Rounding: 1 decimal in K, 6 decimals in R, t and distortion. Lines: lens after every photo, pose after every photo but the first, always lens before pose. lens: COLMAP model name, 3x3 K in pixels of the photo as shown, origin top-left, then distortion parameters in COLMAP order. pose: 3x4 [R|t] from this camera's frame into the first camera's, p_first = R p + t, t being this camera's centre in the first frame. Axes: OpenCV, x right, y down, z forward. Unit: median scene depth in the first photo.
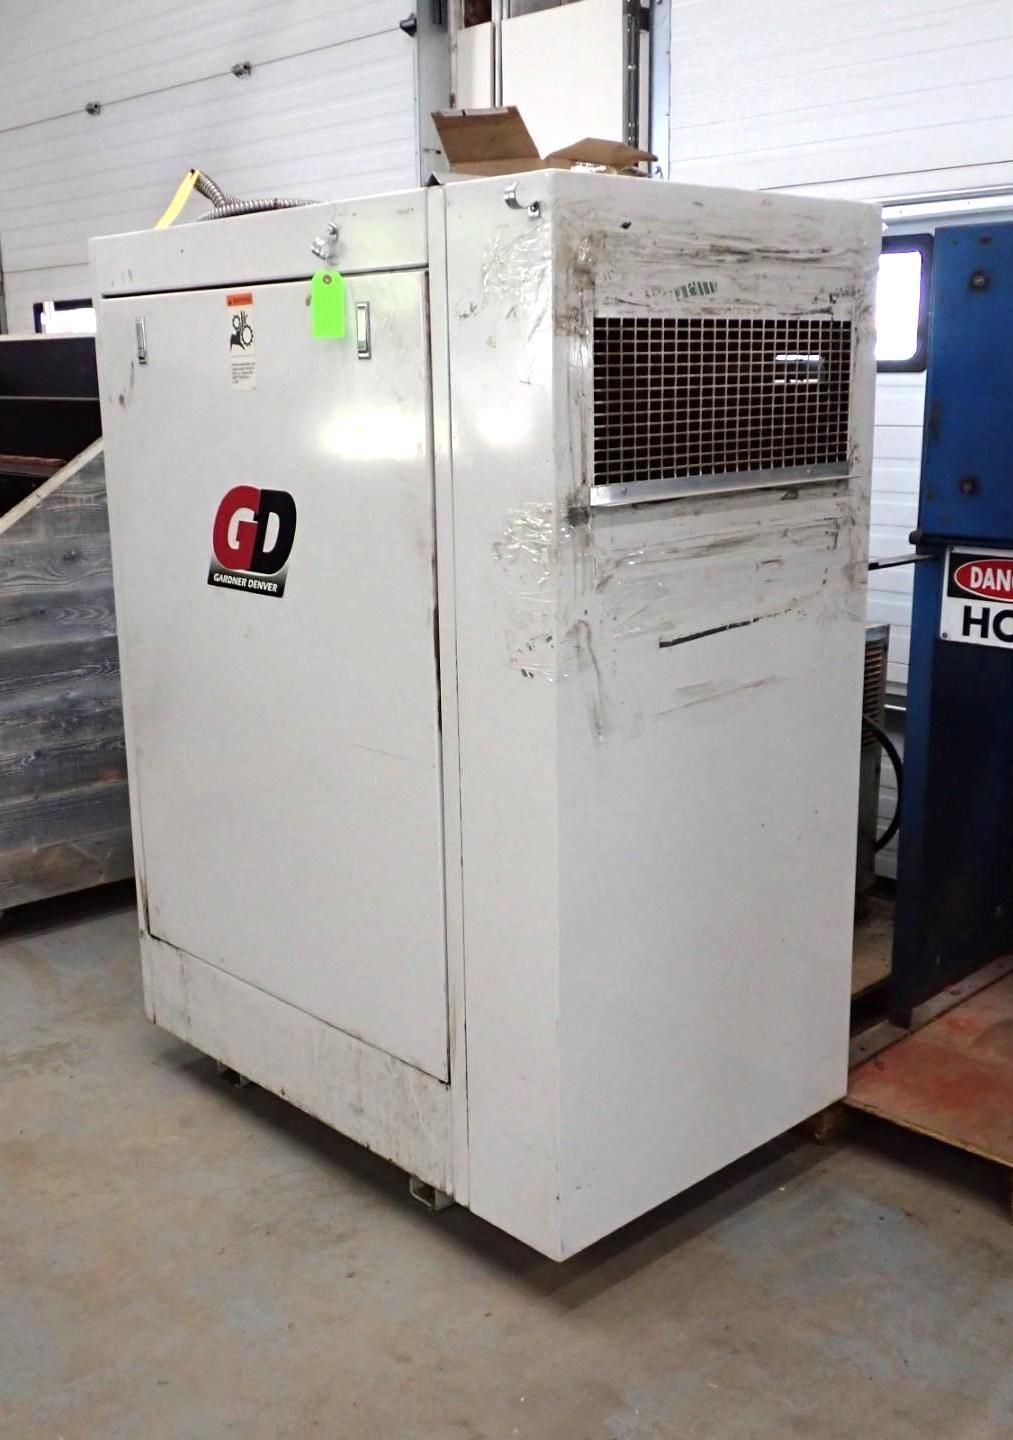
lens RADIAL K [[1480.6, 0, 506.5], [0, 1480.6, 720.0], [0, 0, 1]] dist [-0.009181, -0.010483]
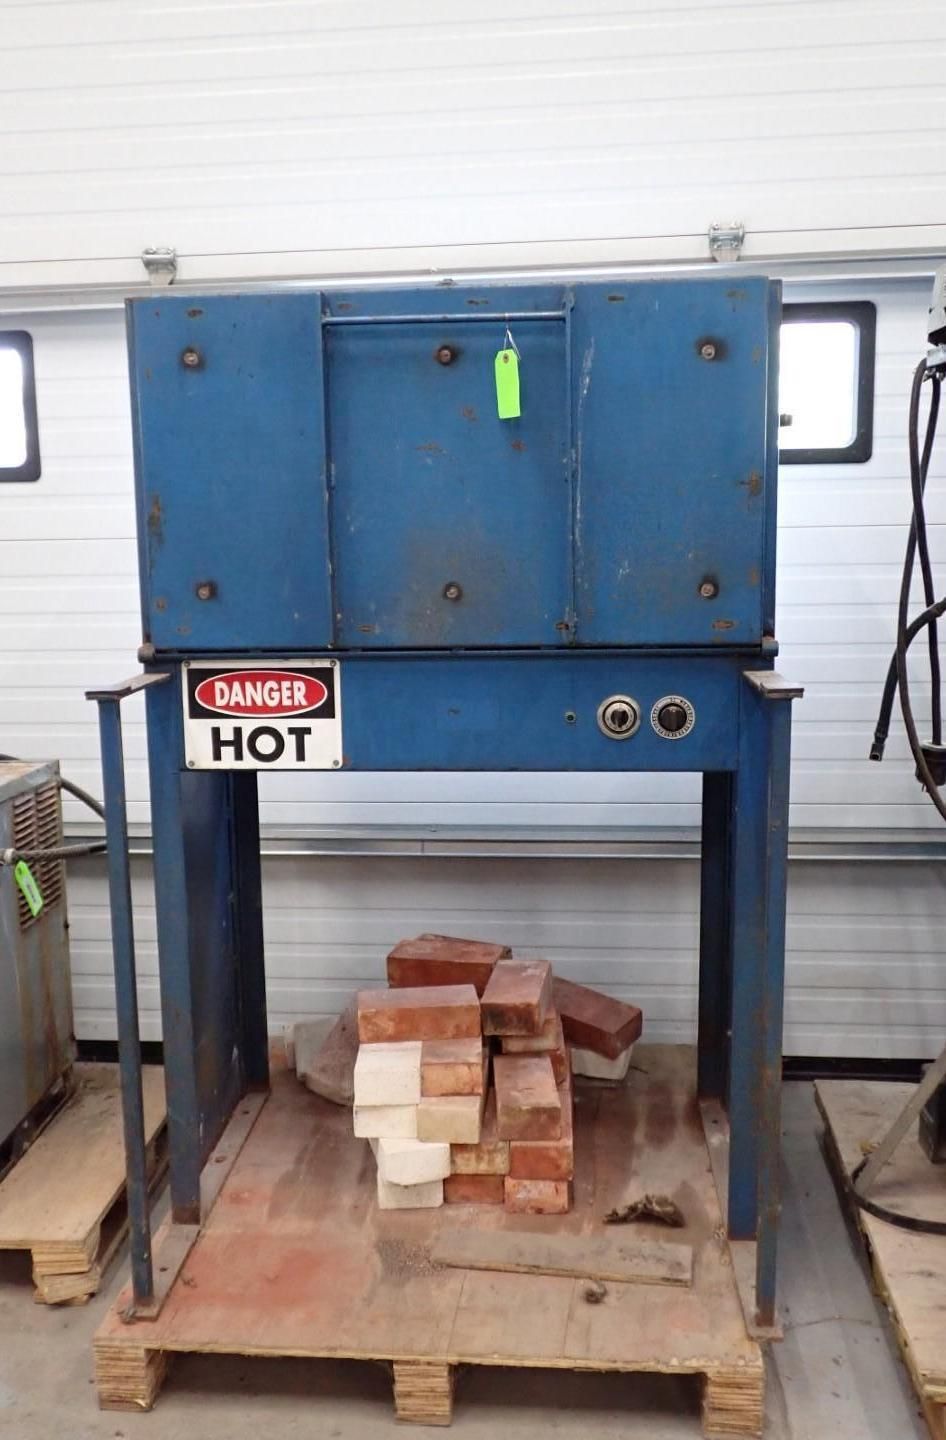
lens RADIAL K [[1358.7, 0, 473.0], [0, 1358.7, 720.0], [0, 0, 1]] dist [-0.003240, -0.007283]
pose [[0.770269, -0.103263, 0.629303, -0.077274], [0.155581, 0.987415, -0.028405, -0.034807], [-0.618450, 0.119787, 0.776640, 0.281897]]
